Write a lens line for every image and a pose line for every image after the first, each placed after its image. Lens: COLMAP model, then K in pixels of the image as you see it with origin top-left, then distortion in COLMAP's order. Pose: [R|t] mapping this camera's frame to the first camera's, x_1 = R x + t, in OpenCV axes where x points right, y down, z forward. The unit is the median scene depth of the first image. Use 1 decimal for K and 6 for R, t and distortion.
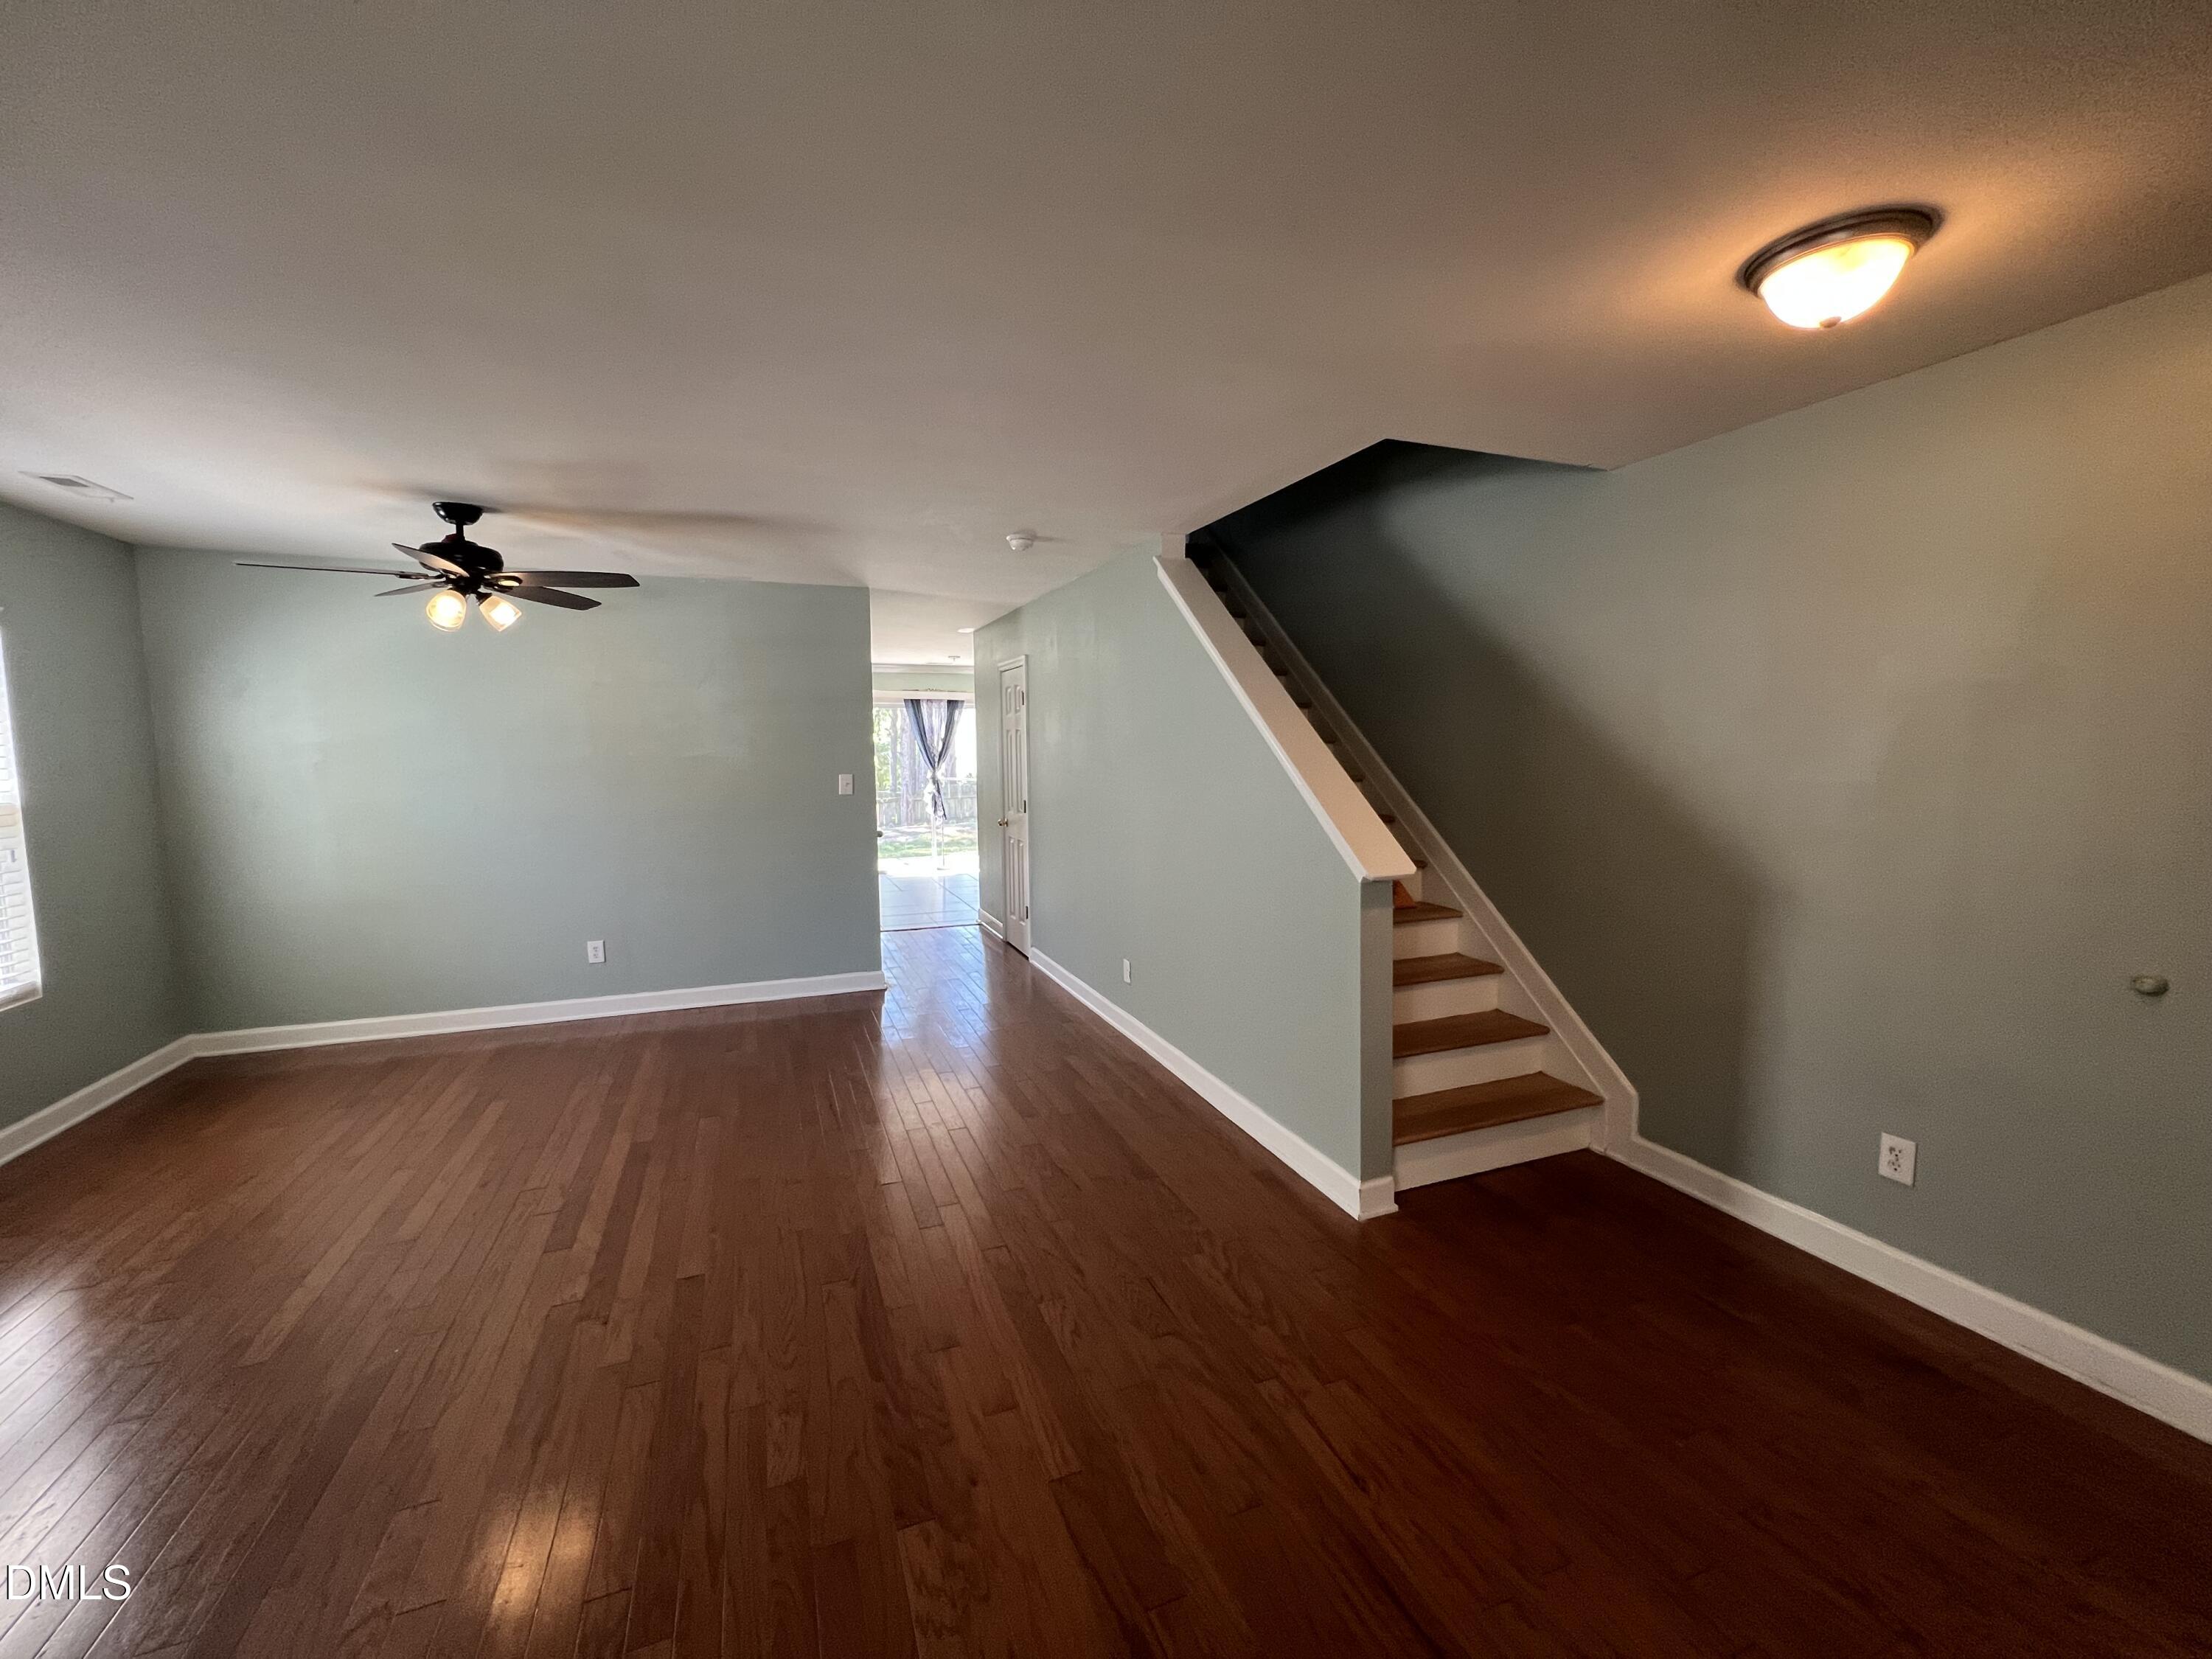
lens RADIAL K [[889.4, 0, 1097.9], [0, 889.4, 821.5], [0, 0, 1]] dist [-0.003354, -0.000376]
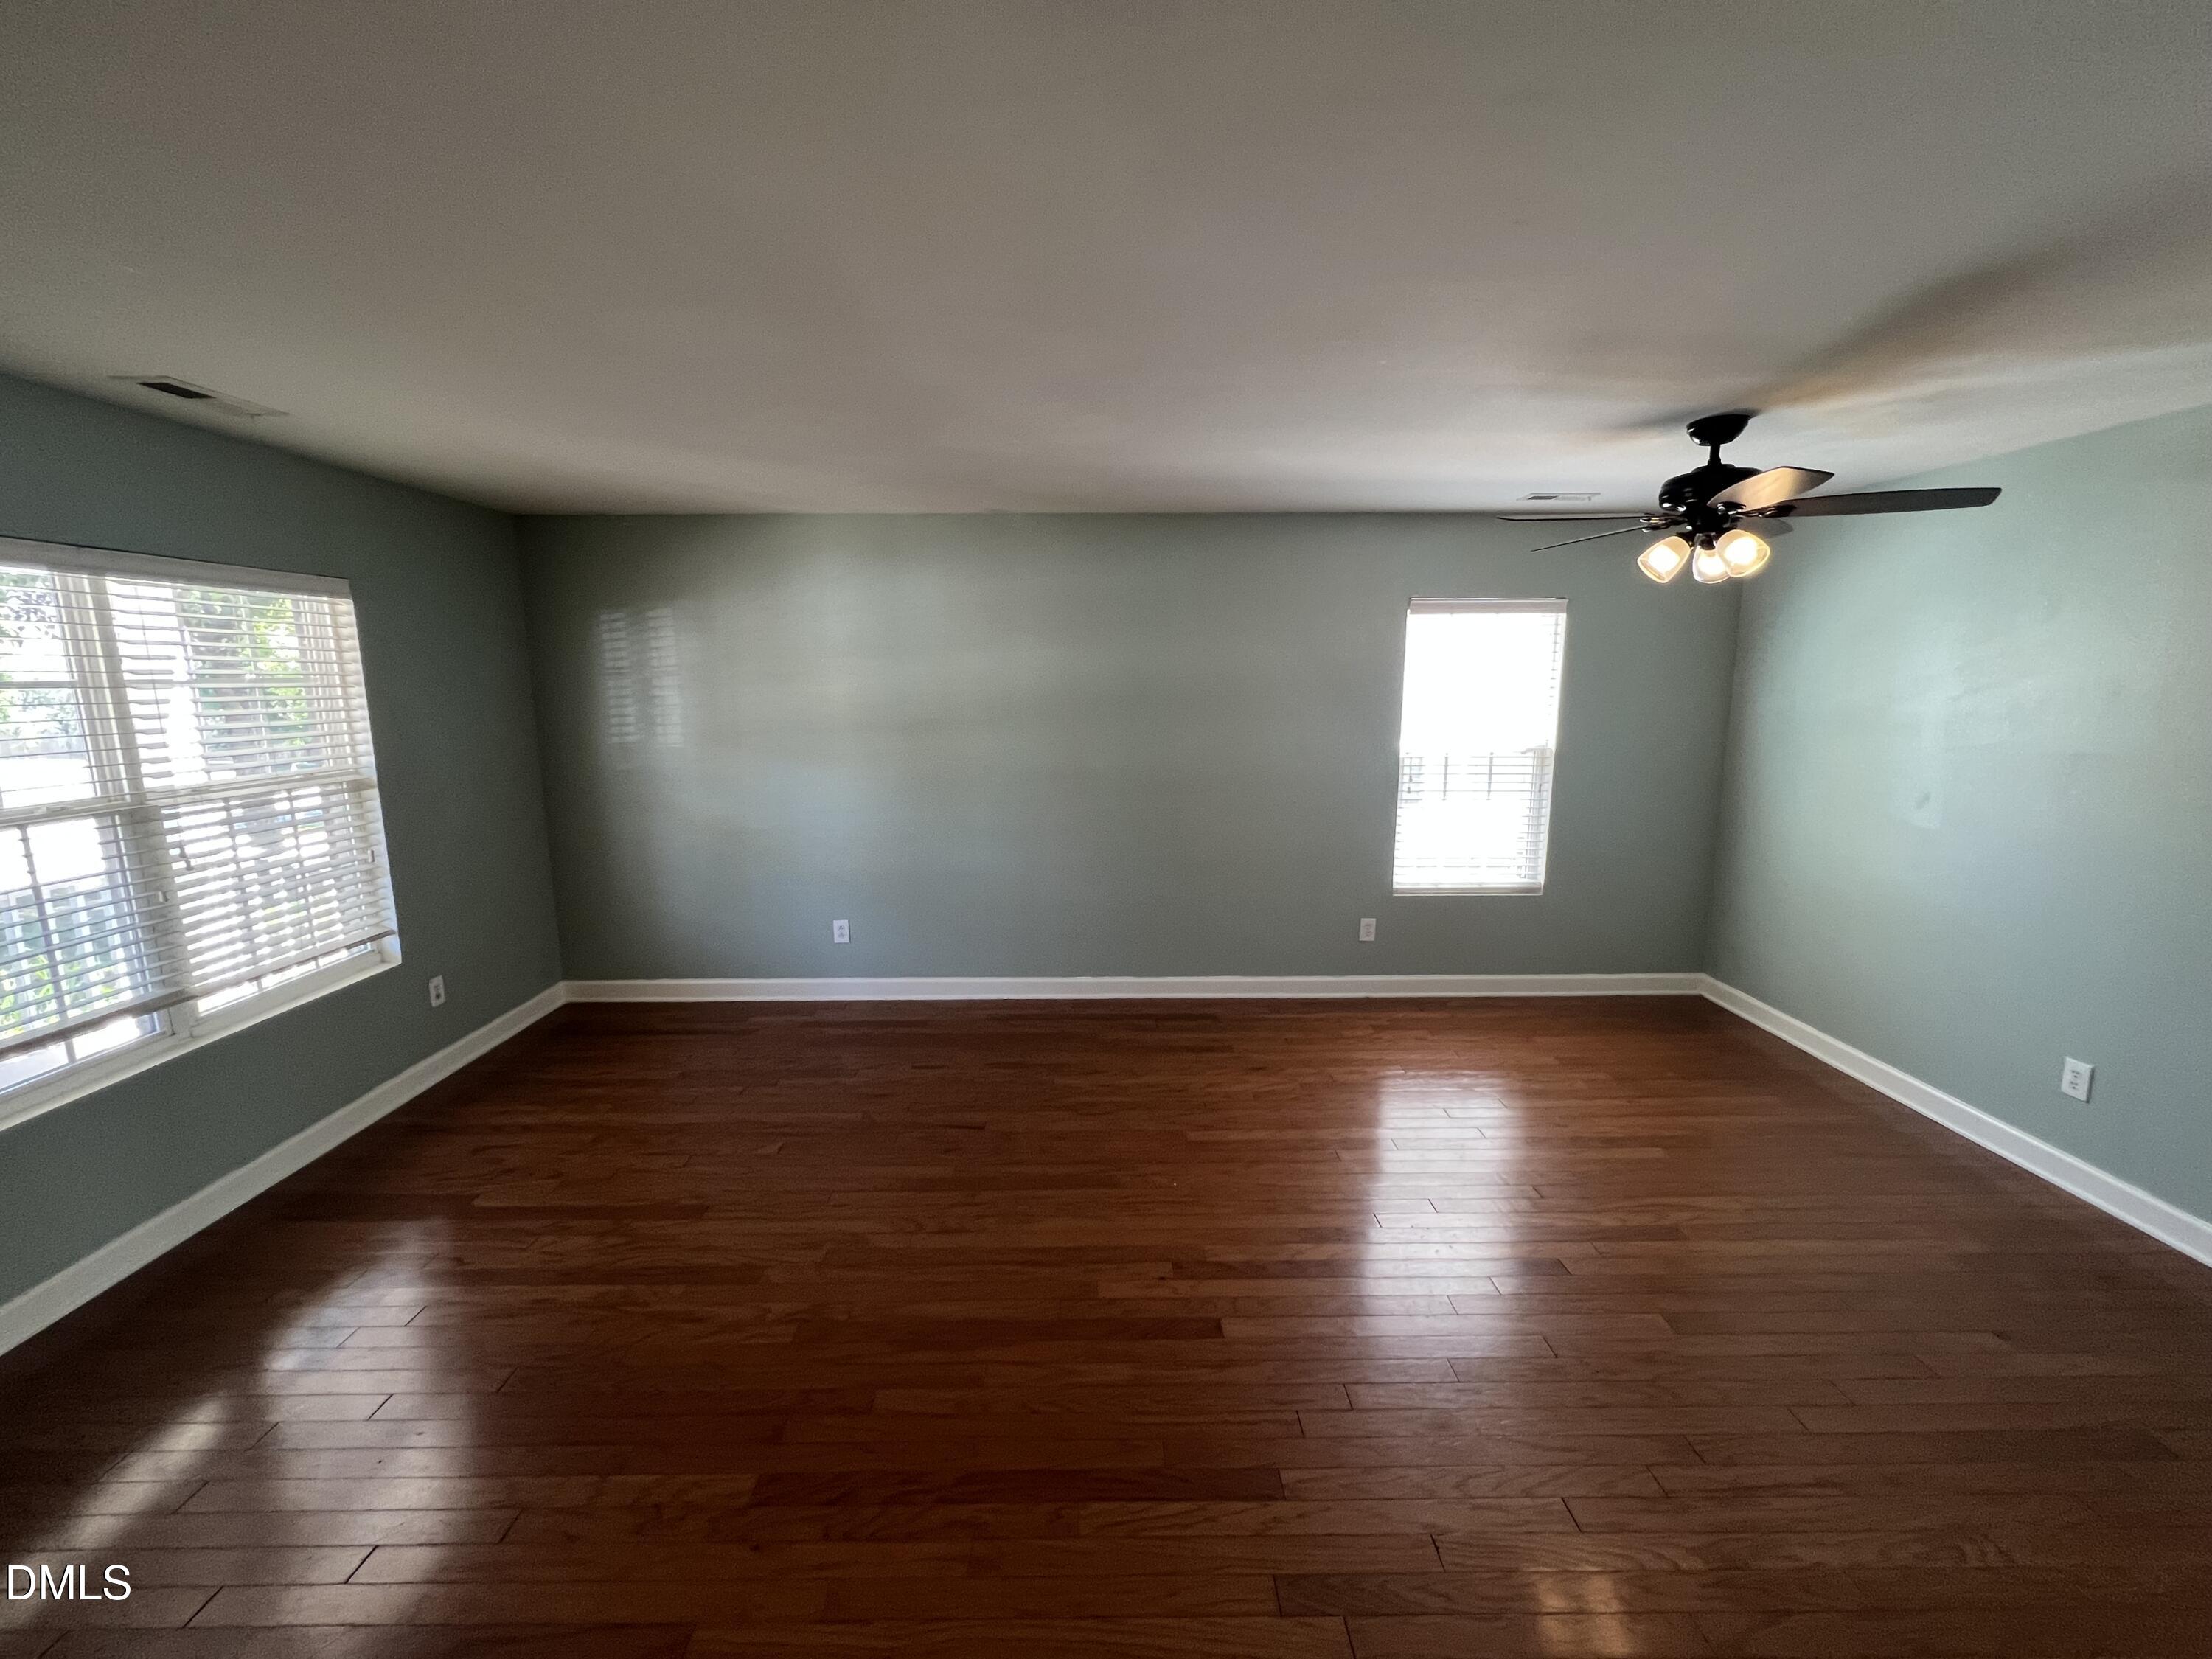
lens RADIAL K [[889.4, 0, 1102.8], [0, 889.4, 816.4], [0, 0, 1]] dist [-0.003354, -0.000376]
pose [[-0.356638, 0.156628, -0.921020, 0.249677], [-0.075930, 0.977725, 0.195673, -0.125584], [0.931152, 0.139717, -0.336801, 0.801770]]
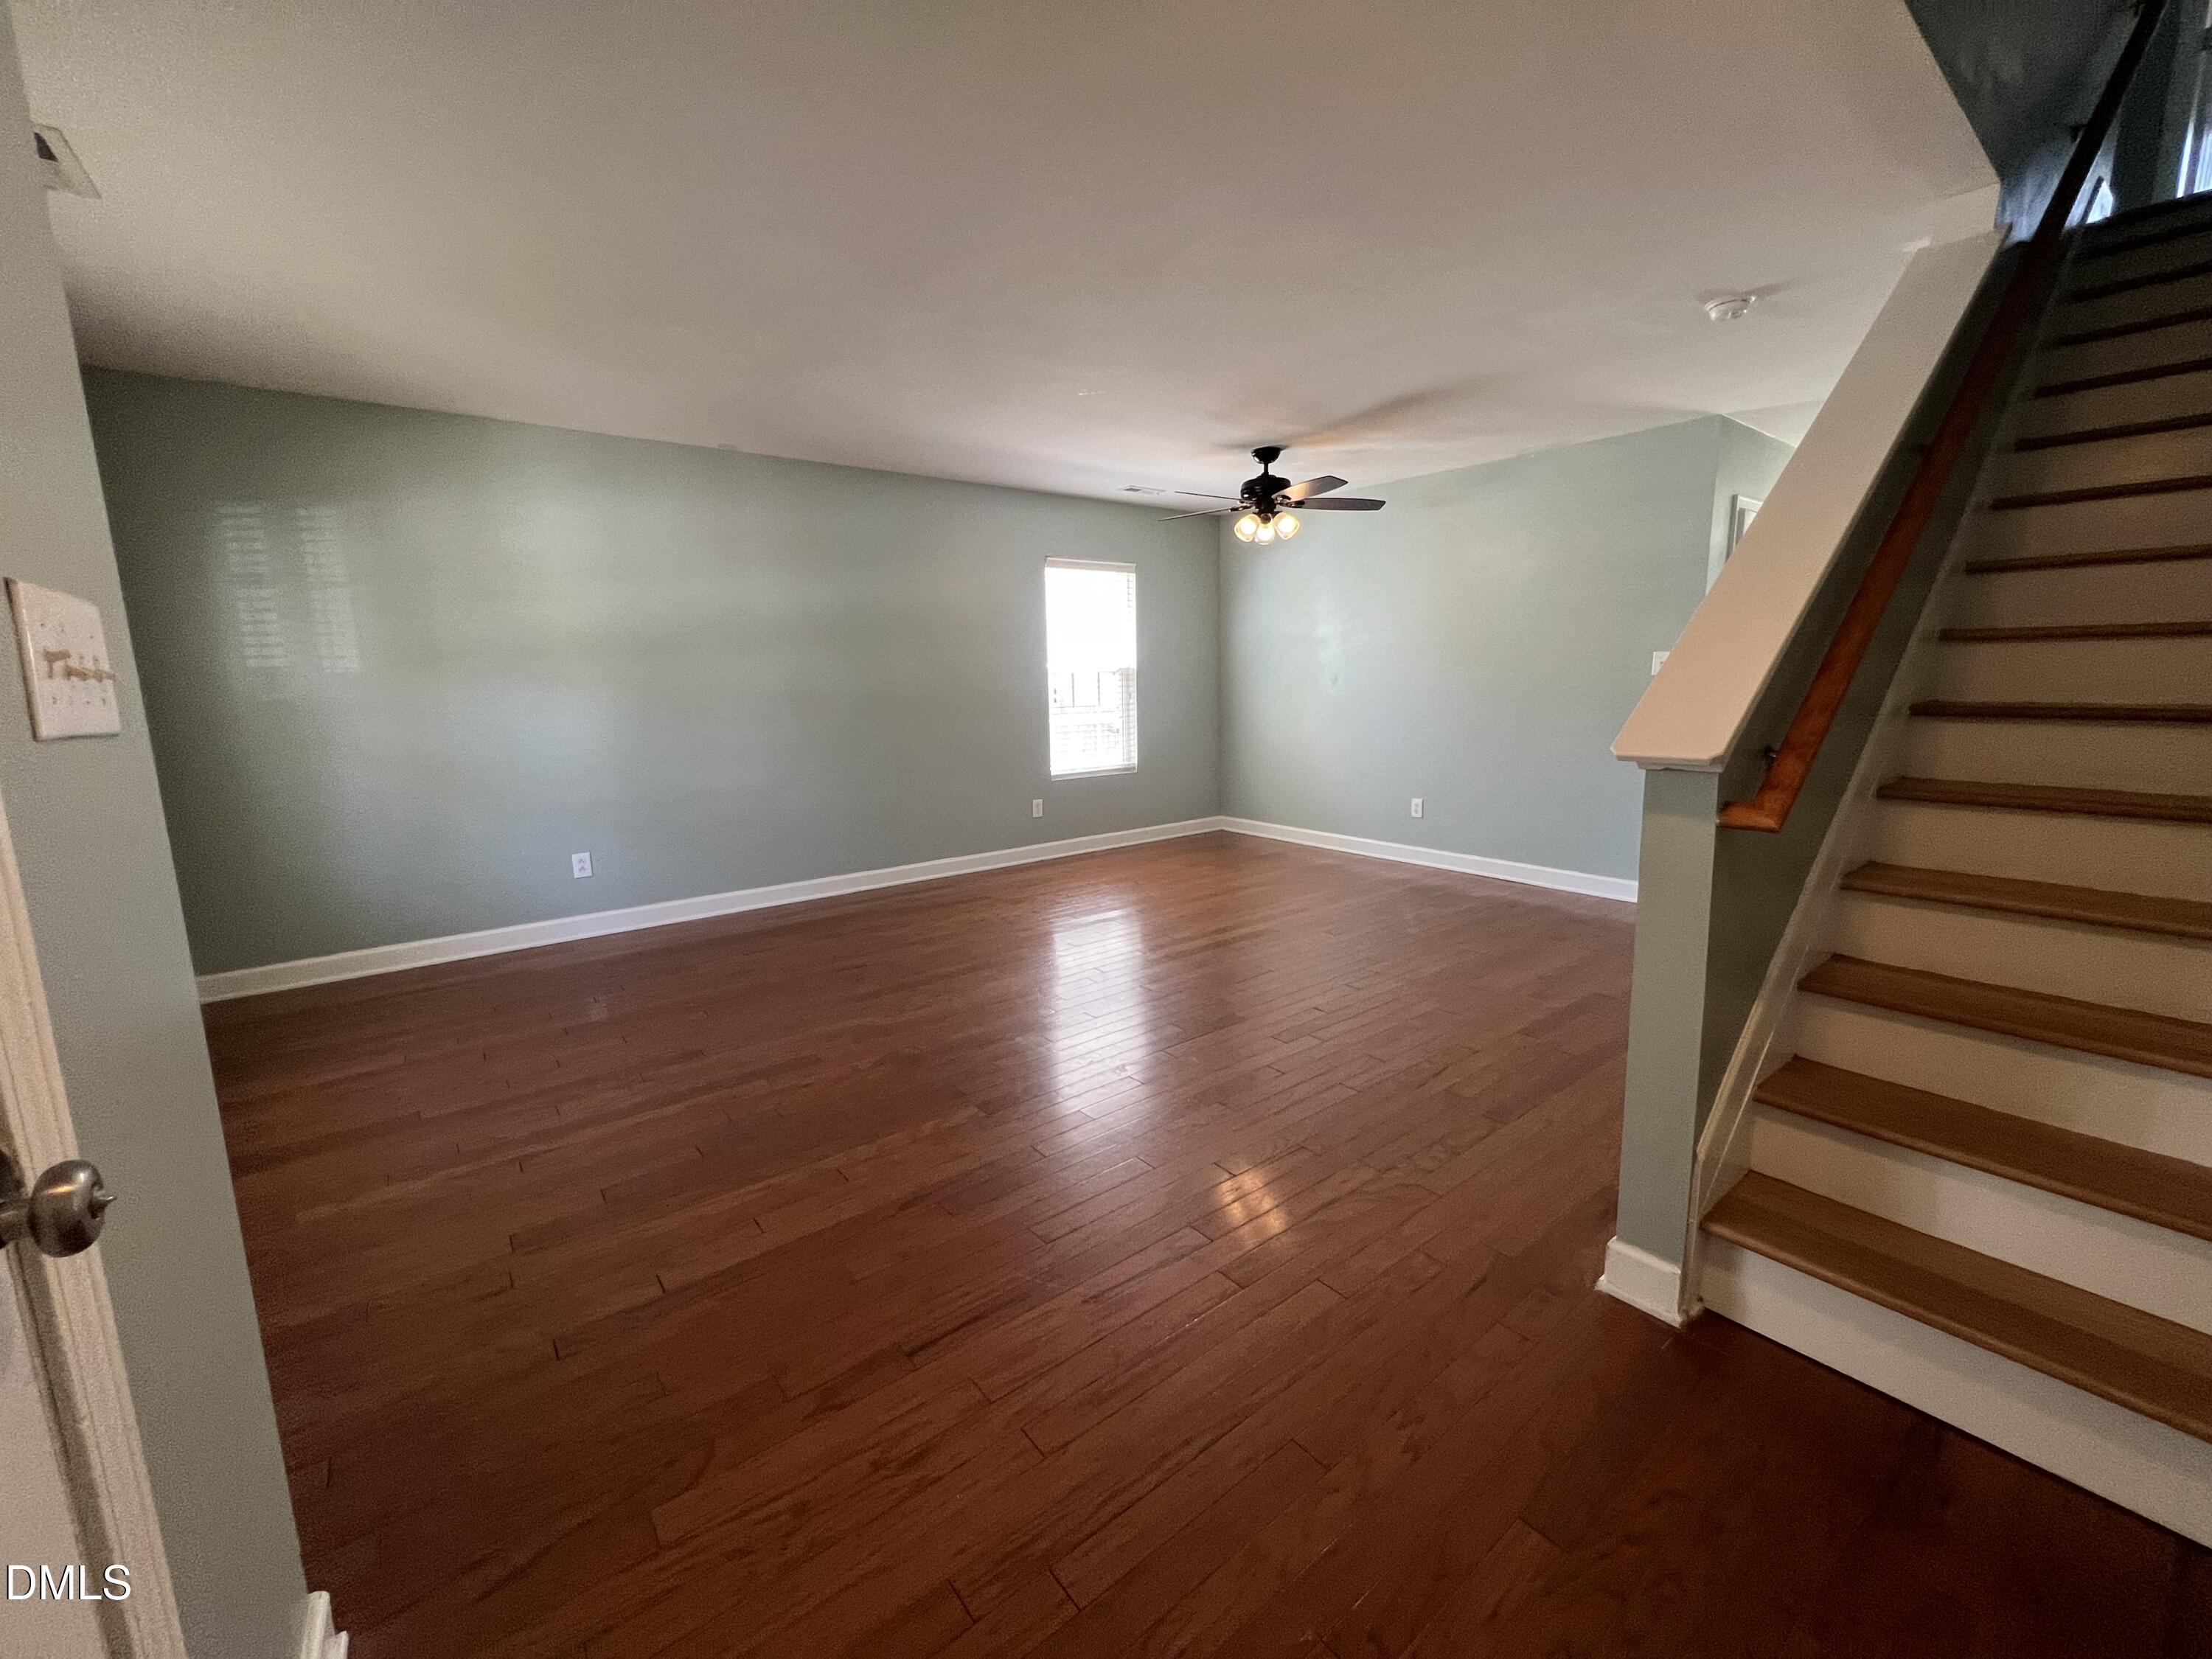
lens RADIAL K [[889.4, 0, 1103.1], [0, 889.4, 817.5], [0, 0, 1]] dist [-0.003354, -0.000376]
pose [[0.291083, 0.153826, -0.944250, 0.595589], [-0.067608, 0.987829, 0.140084, 0.031933], [0.954306, 0.023063, 0.297940, 0.356670]]
